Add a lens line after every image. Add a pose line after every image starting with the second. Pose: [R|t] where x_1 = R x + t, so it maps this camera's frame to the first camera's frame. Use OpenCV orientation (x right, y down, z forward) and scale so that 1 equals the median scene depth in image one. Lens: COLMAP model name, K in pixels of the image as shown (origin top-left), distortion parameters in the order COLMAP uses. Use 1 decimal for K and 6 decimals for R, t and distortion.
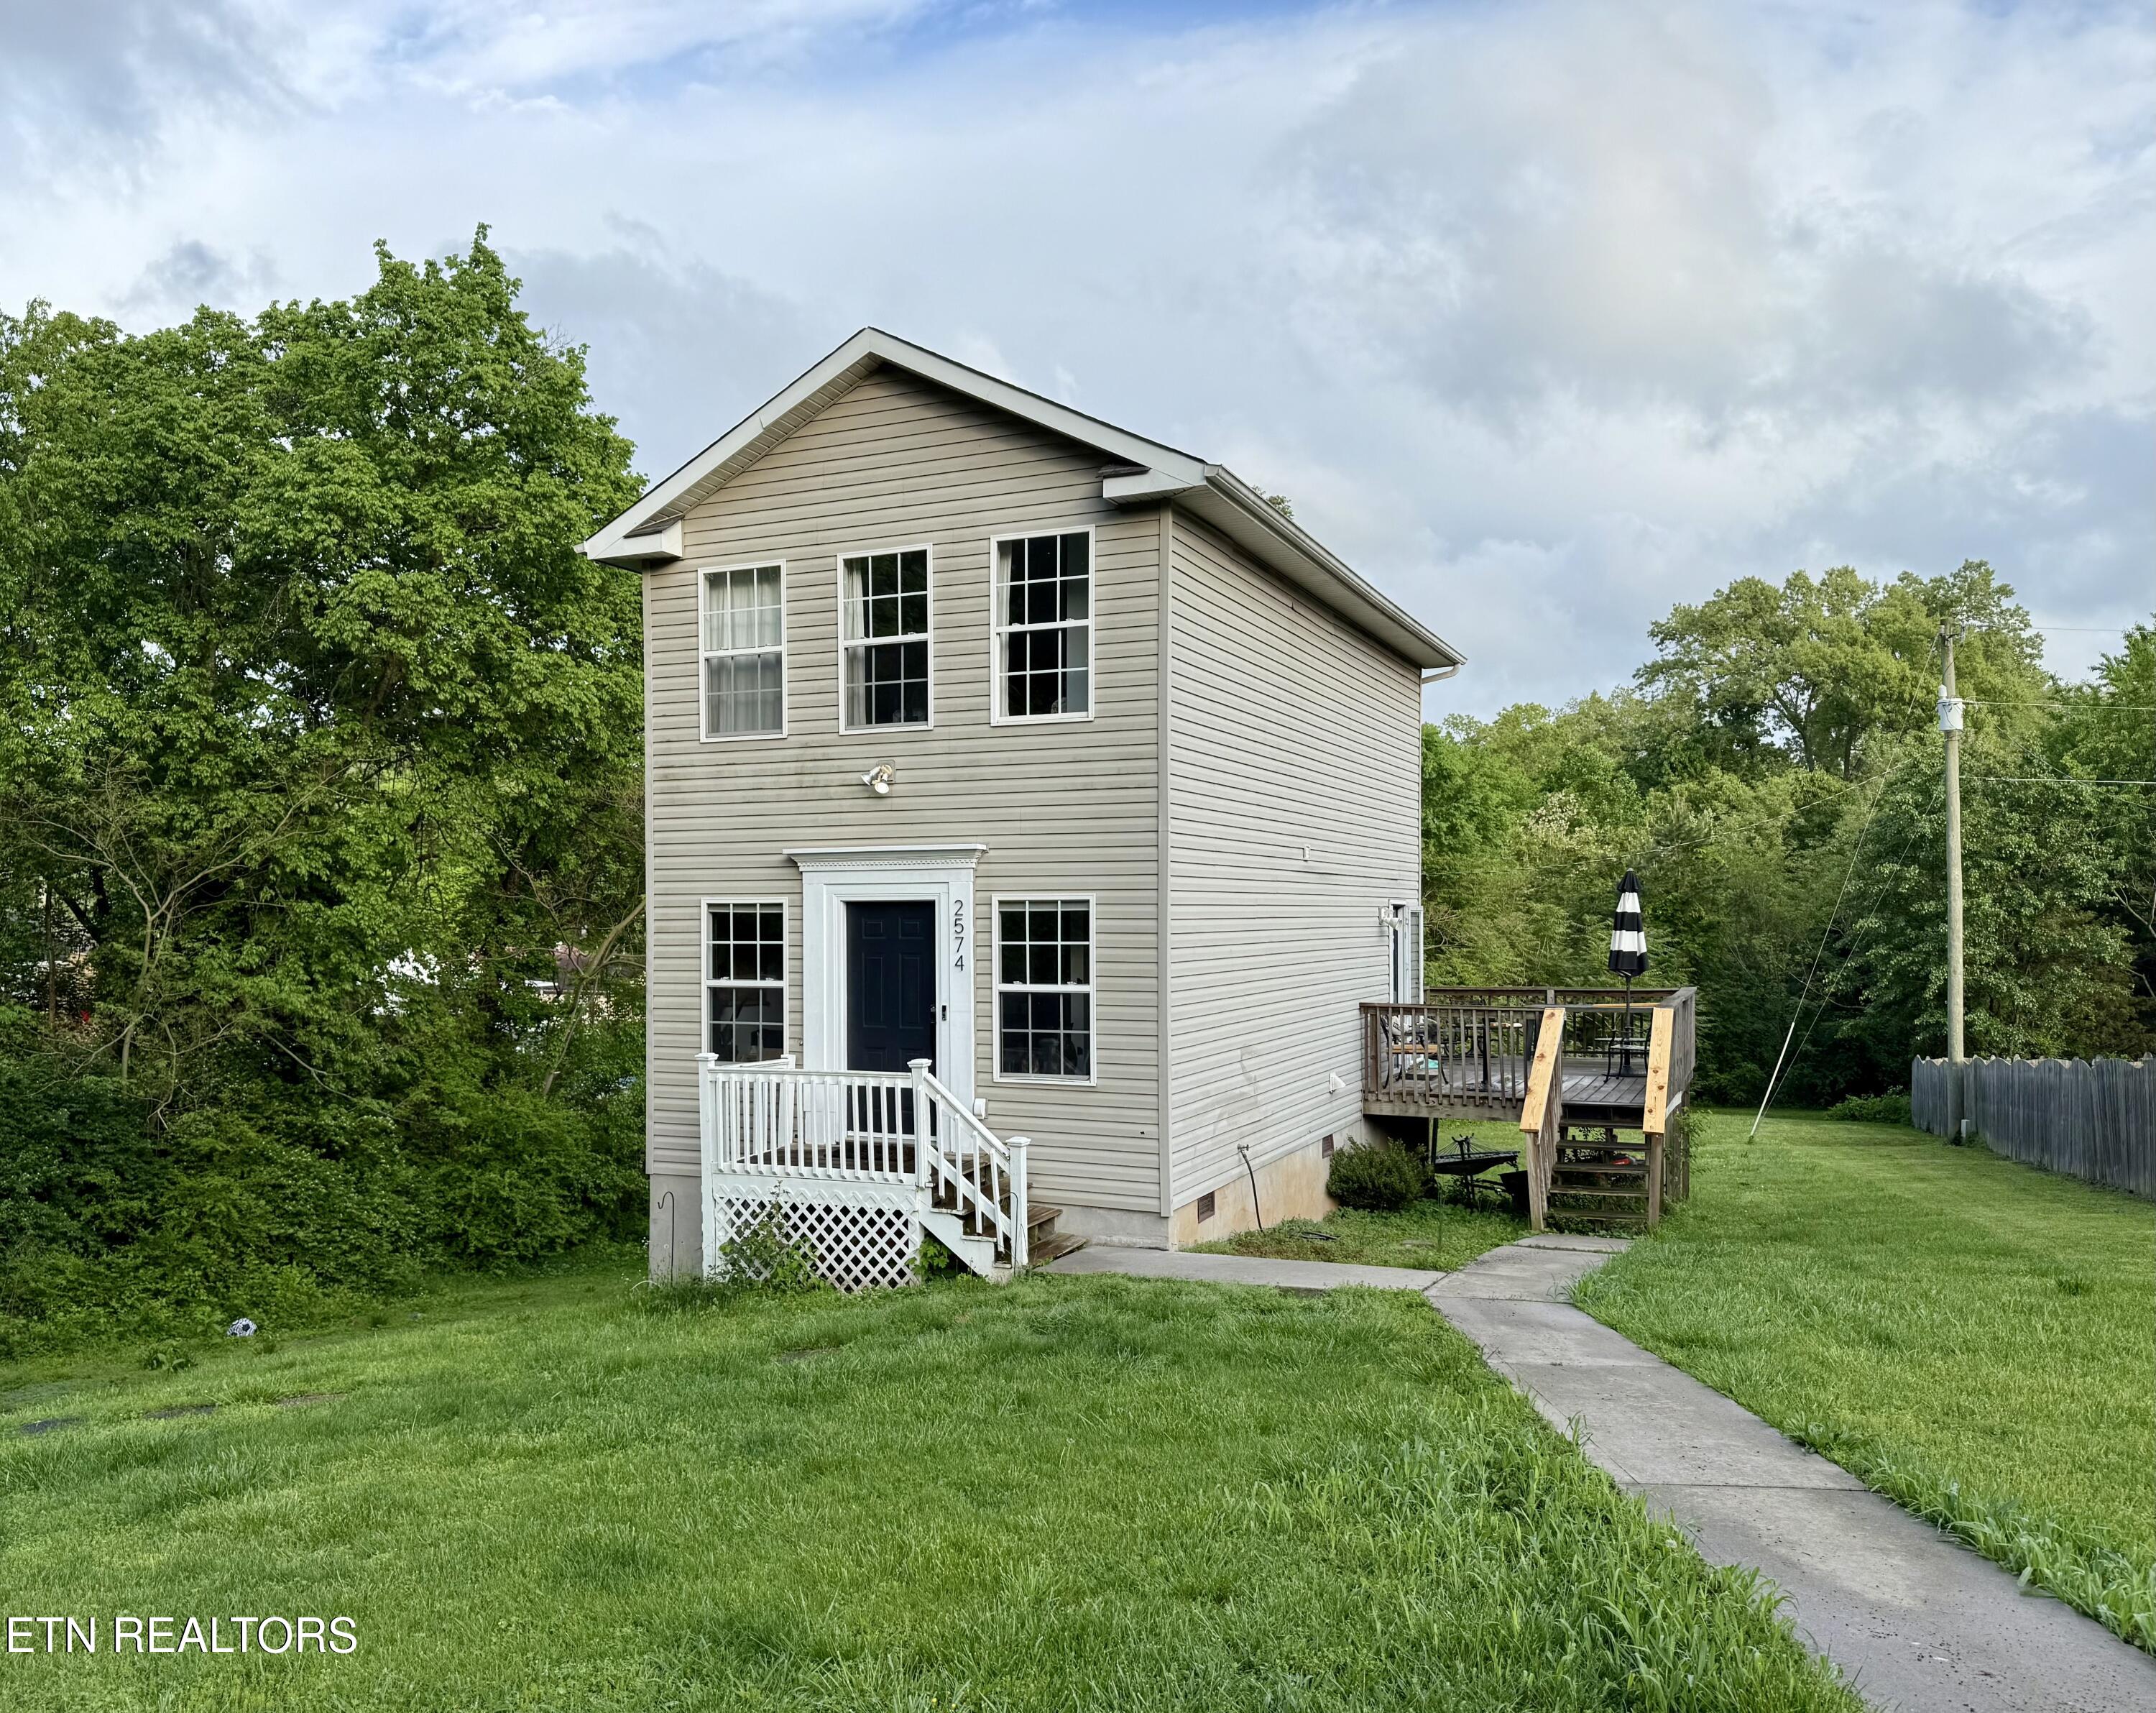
lens RADIAL K [[1681.7, 0, 978.6], [0, 1681.7, 931.4], [0, 0, 1]] dist [0.133697, -0.205270]
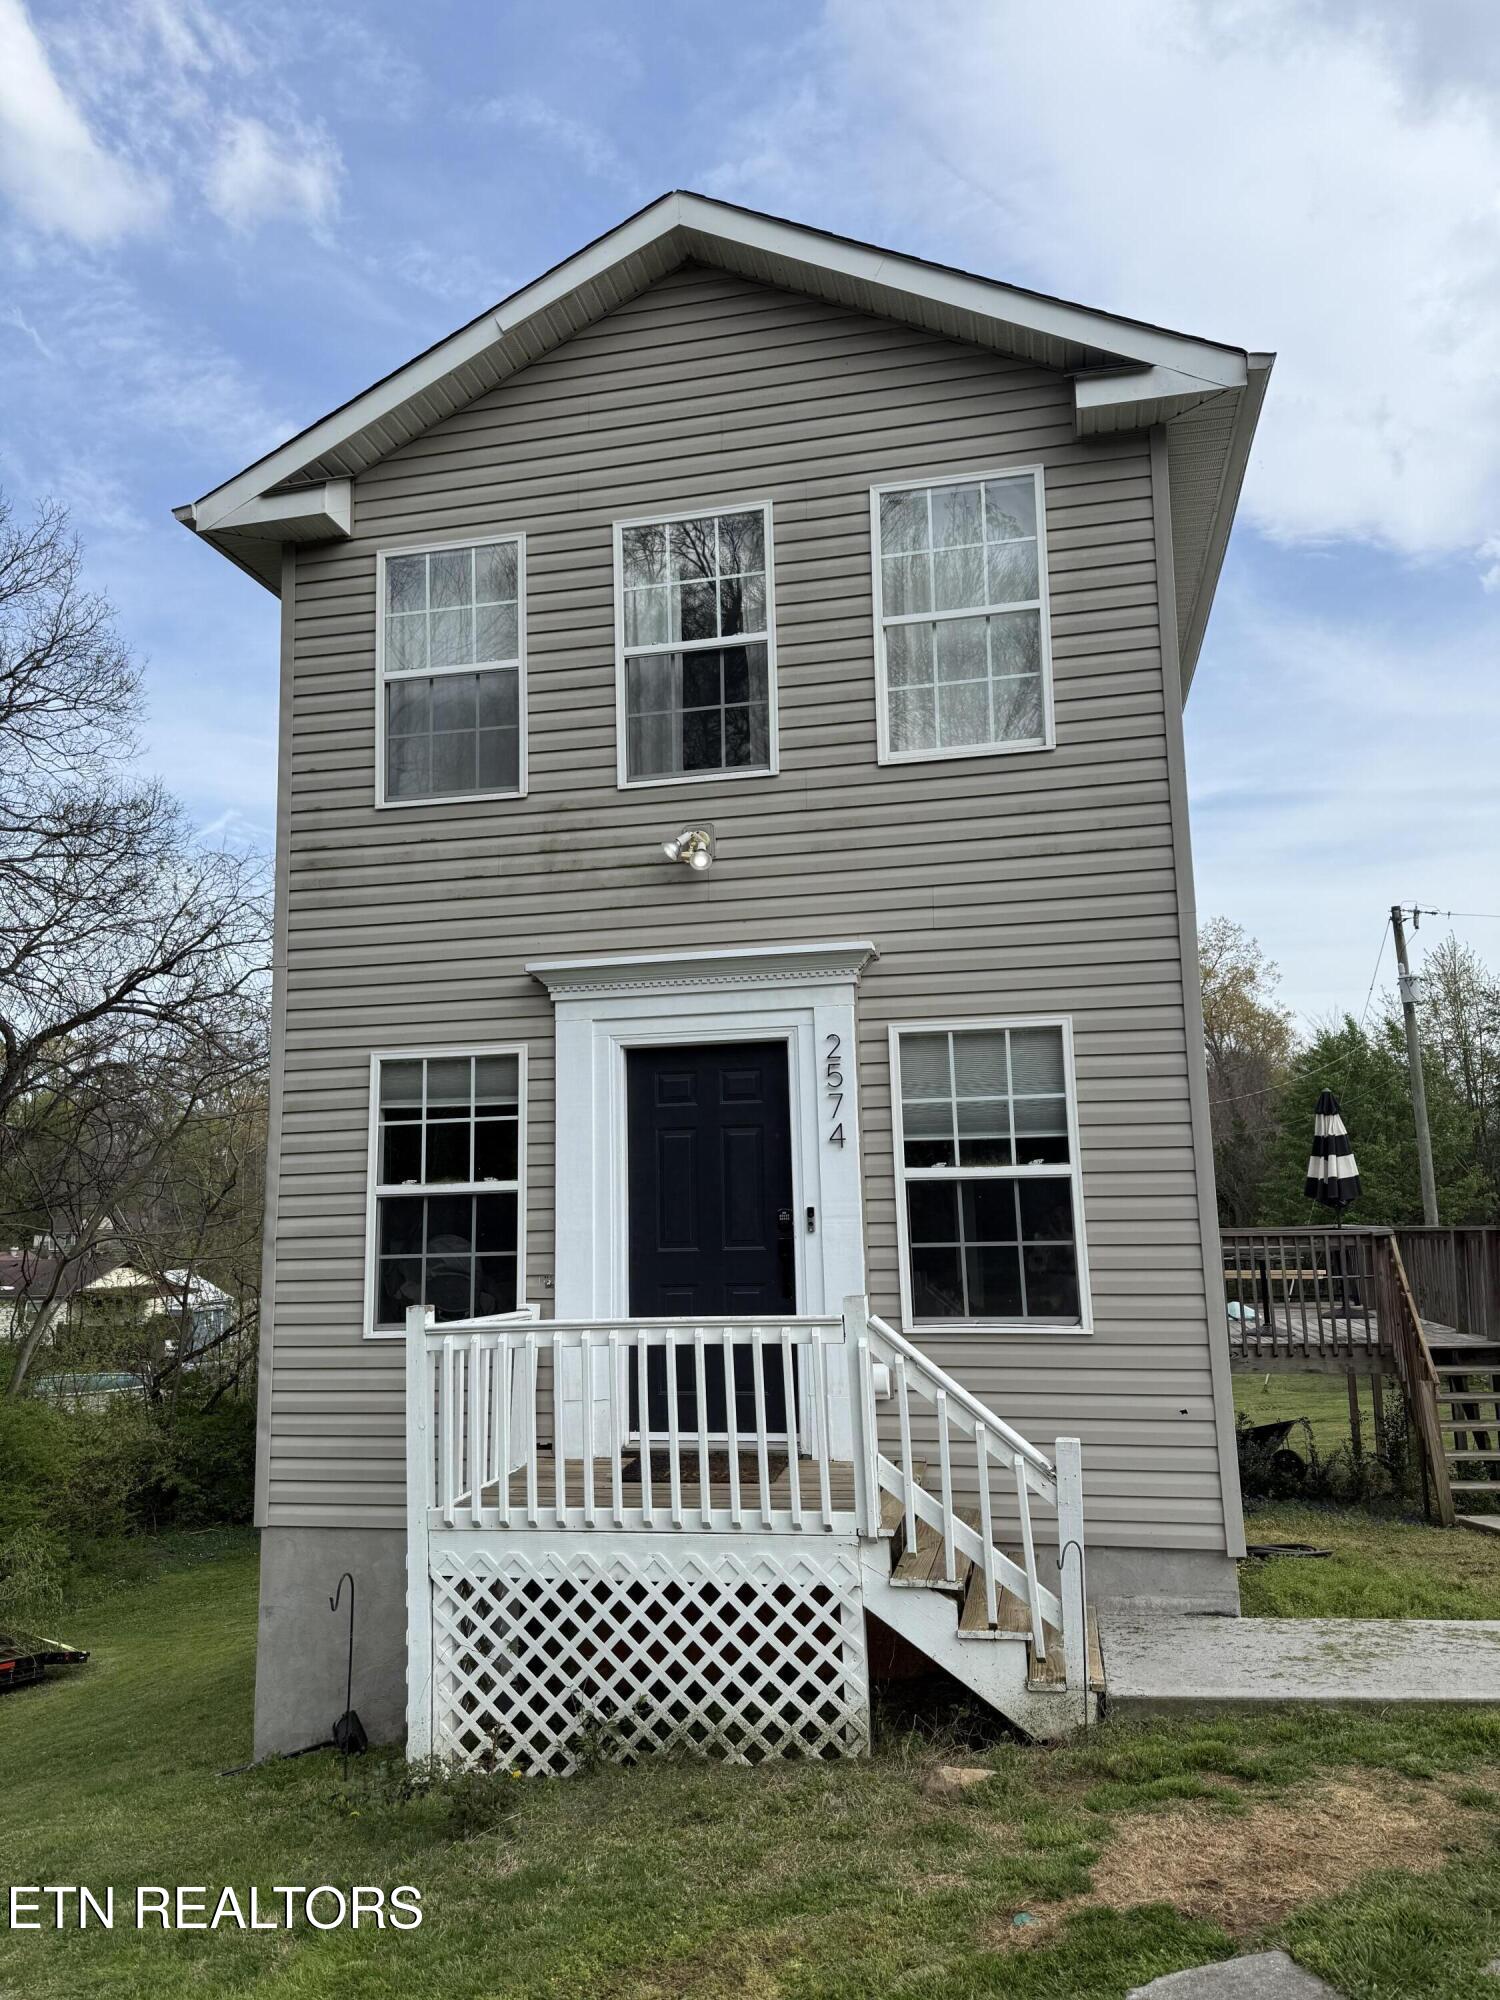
lens RADIAL K [[1382.4, 0, 737.2], [0, 1382.4, 1006.5], [0, 0, 1]] dist [0.191317, -0.405885]
pose [[0.973246, 0.015237, 0.229258, -0.158845], [0.021710, 0.987236, -0.157779, 0.049572], [-0.228736, 0.158535, 0.960493, 0.496589]]
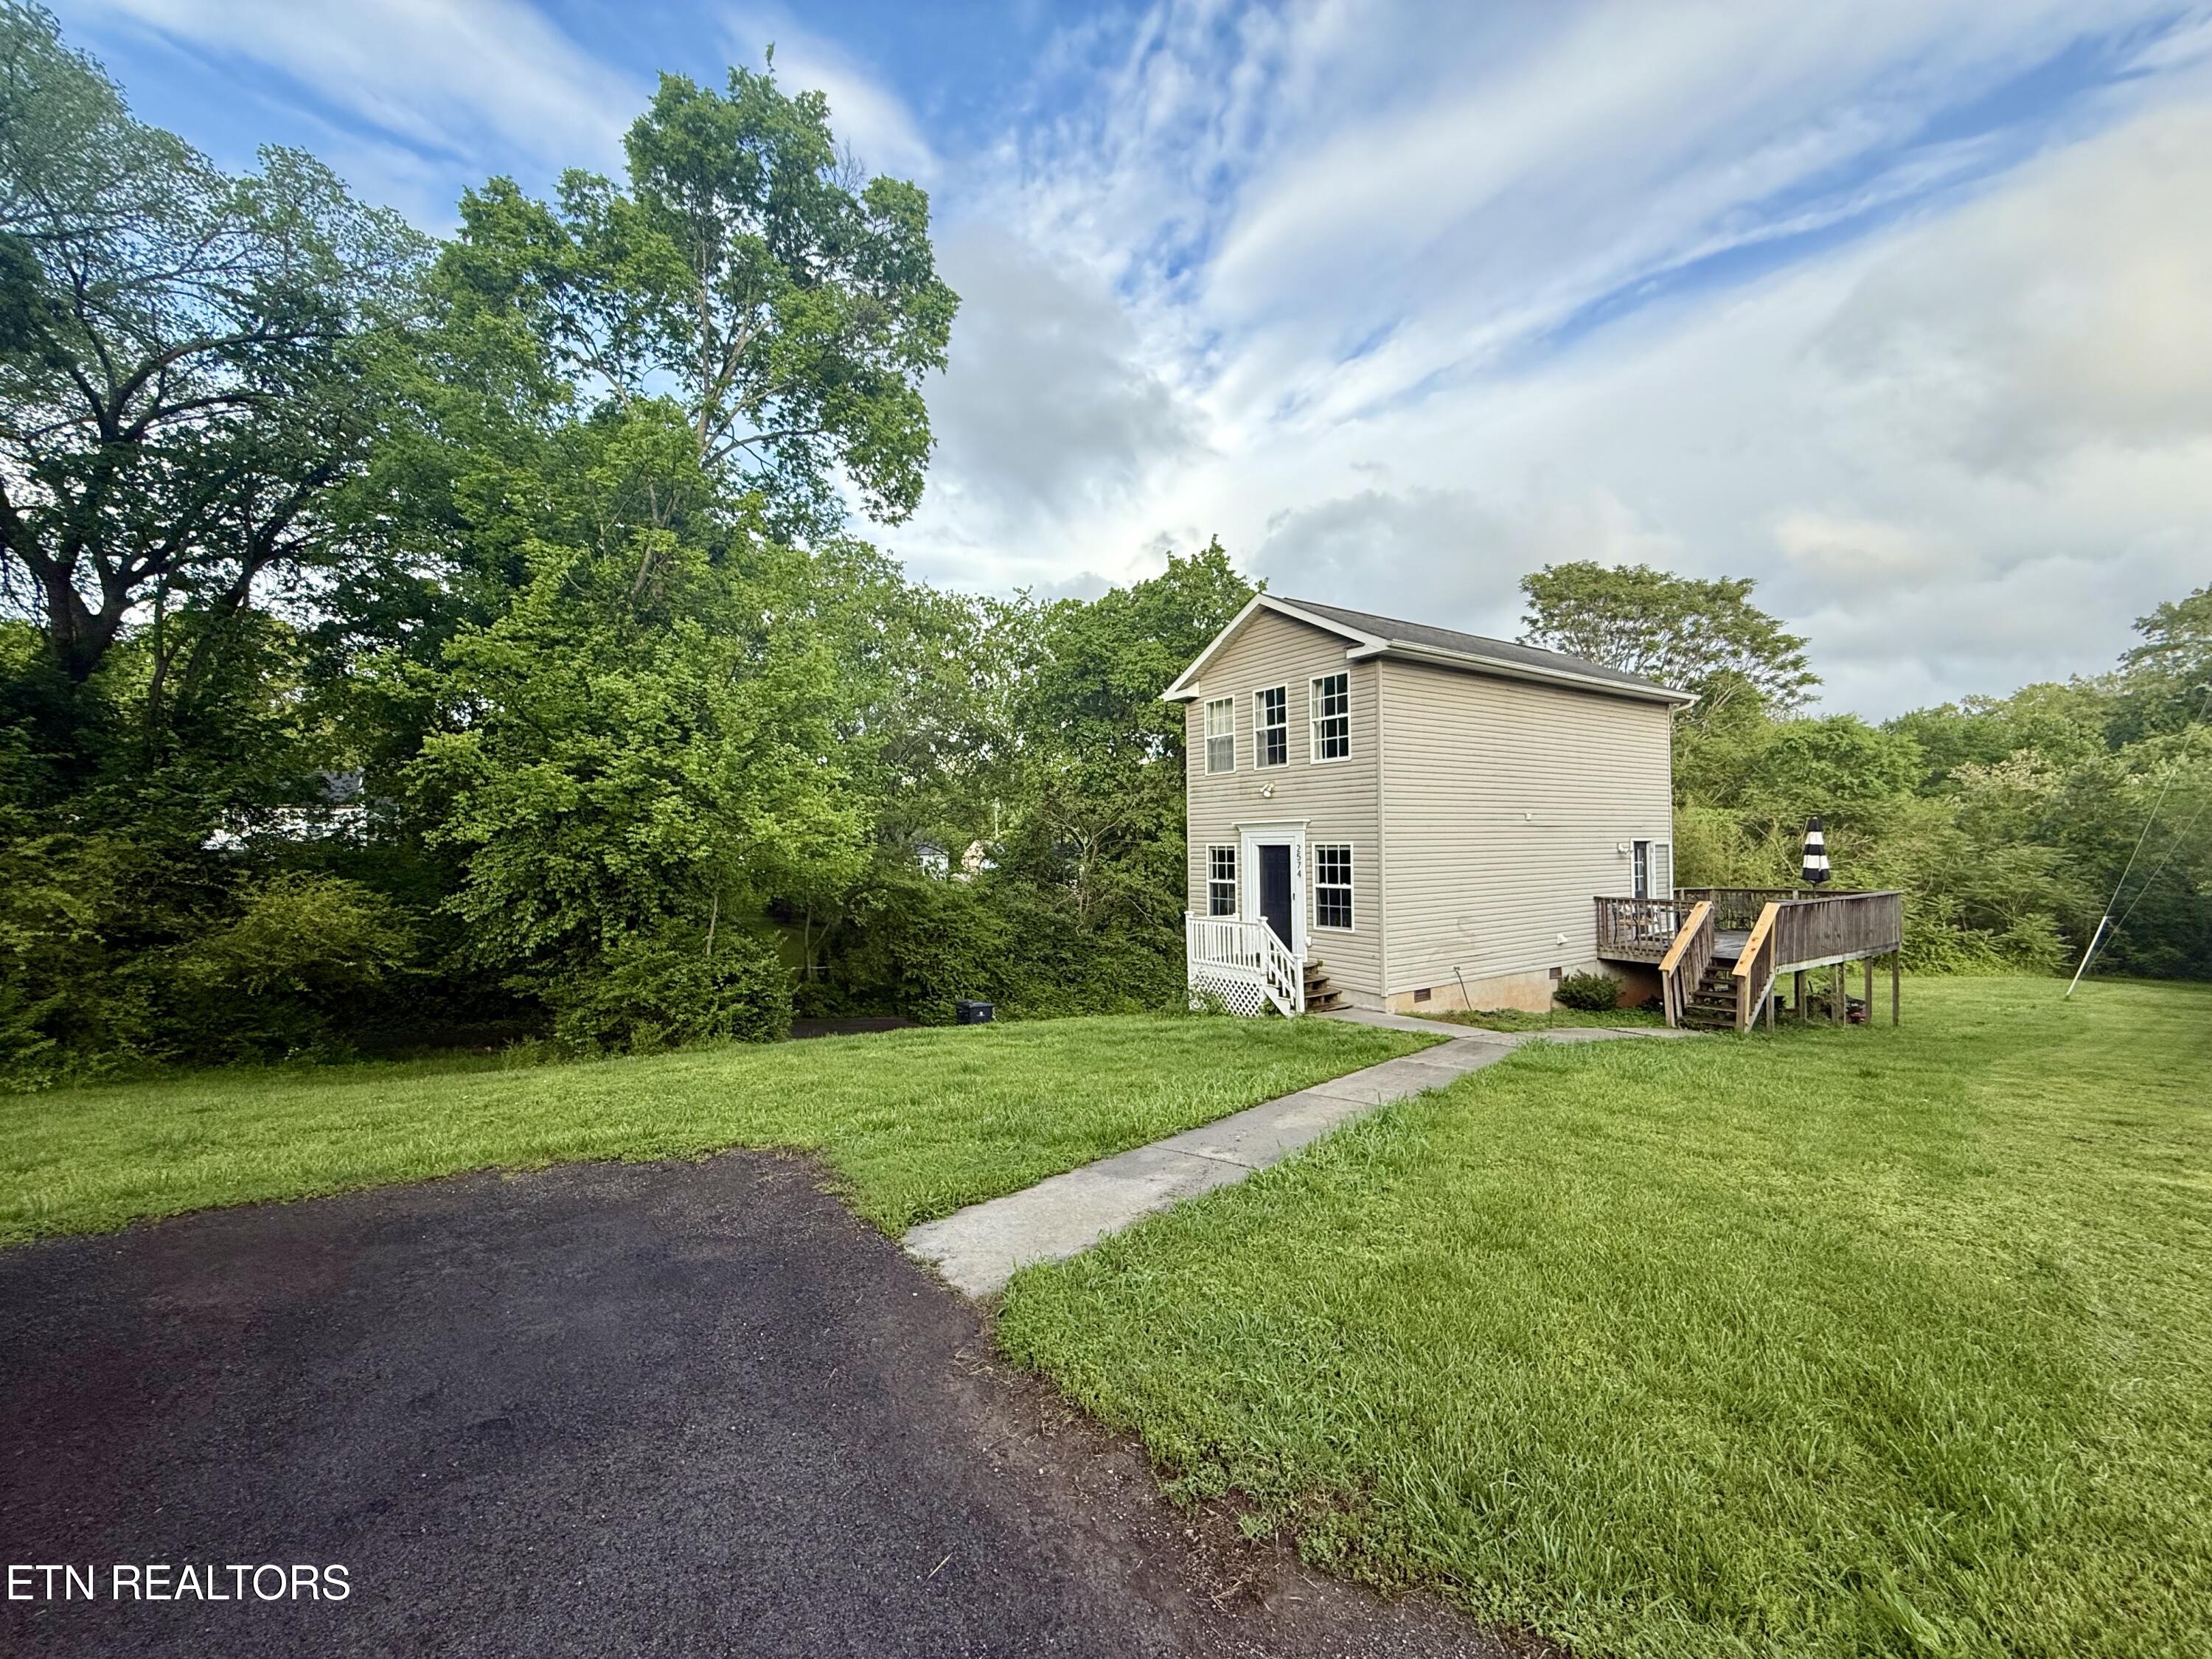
lens RADIAL K [[882.2, 0, 1100.9], [0, 882.2, 833.5], [0, 0, 1]] dist [0.000701, 0.000009]
pose [[0.862264, -0.012151, -0.506314, 0.333583], [0.003663, 0.999836, -0.017756, -0.013531], [0.506446, 0.013455, 0.862166, -0.107815]]
